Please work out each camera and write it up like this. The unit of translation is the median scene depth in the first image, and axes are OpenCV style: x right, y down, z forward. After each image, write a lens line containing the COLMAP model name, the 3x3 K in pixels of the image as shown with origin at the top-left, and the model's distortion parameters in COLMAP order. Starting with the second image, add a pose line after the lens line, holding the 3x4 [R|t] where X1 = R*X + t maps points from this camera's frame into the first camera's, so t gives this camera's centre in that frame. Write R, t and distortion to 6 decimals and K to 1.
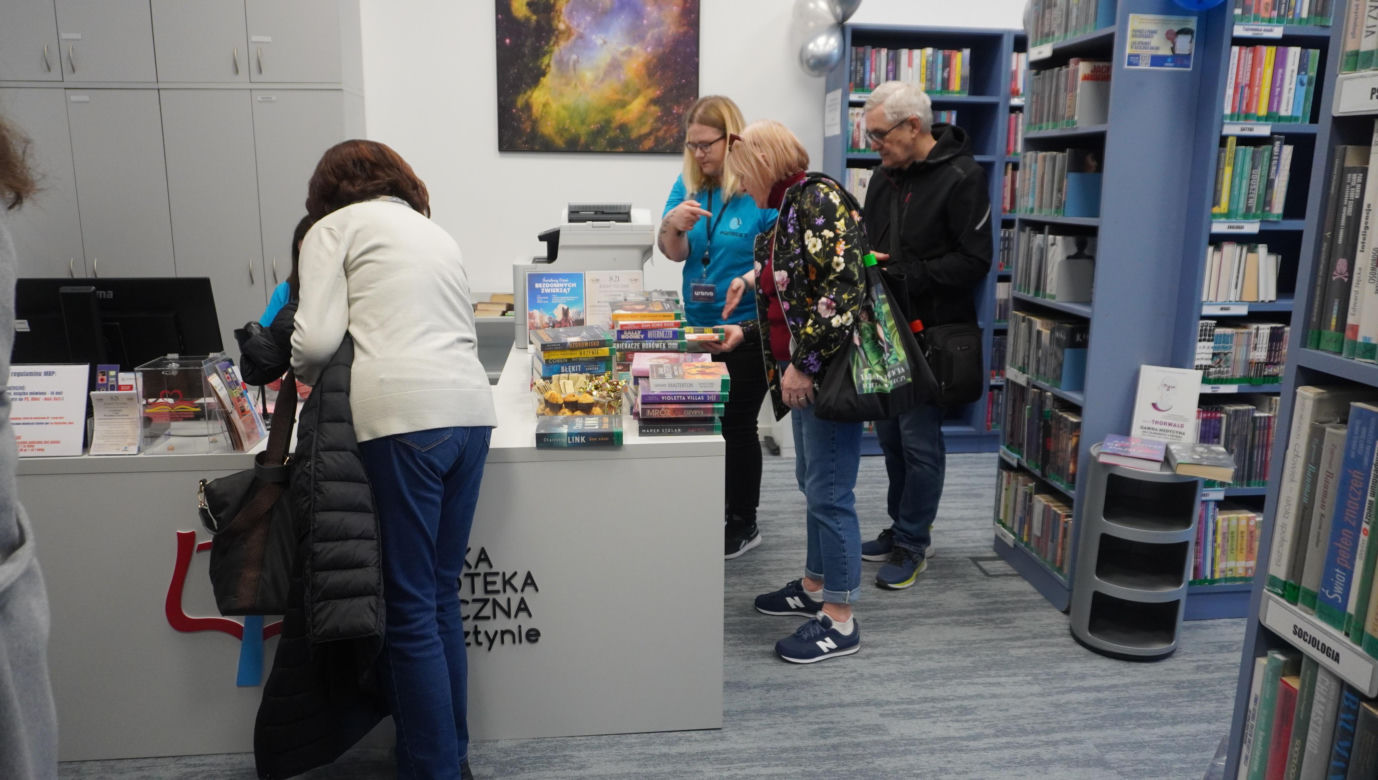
lens RADIAL K [[954.5, 0, 679.2], [0, 954.5, 386.0], [0, 0, 1]] dist [-0.055893, 0.034585]
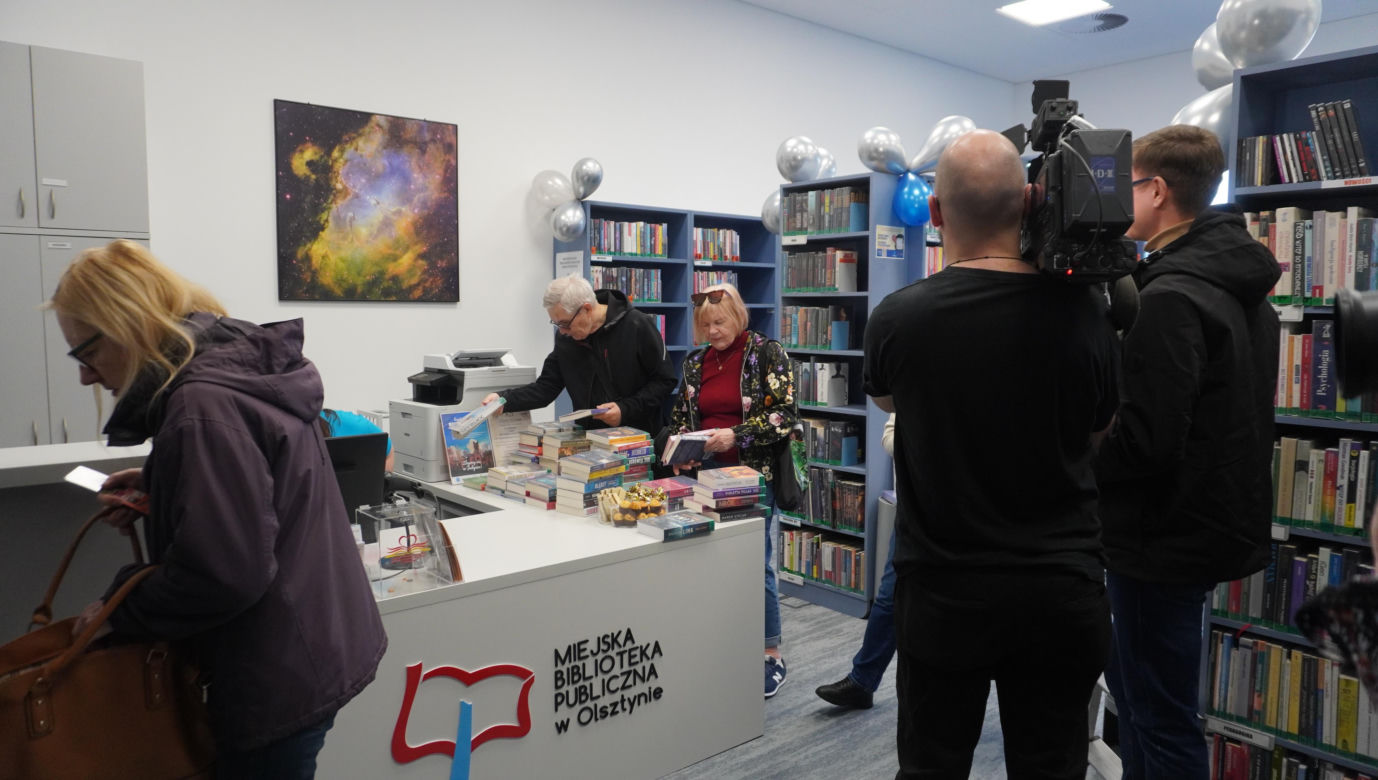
lens RADIAL K [[931.9, 0, 686.6], [0, 931.9, 388.5], [0, 0, 1]] dist [-0.053034, 0.045141]
pose [[0.822209, -0.054265, 0.566594, -0.540930], [0.123903, 0.988637, -0.085115, -0.019457], [-0.555537, 0.140185, 0.819590, -0.061569]]
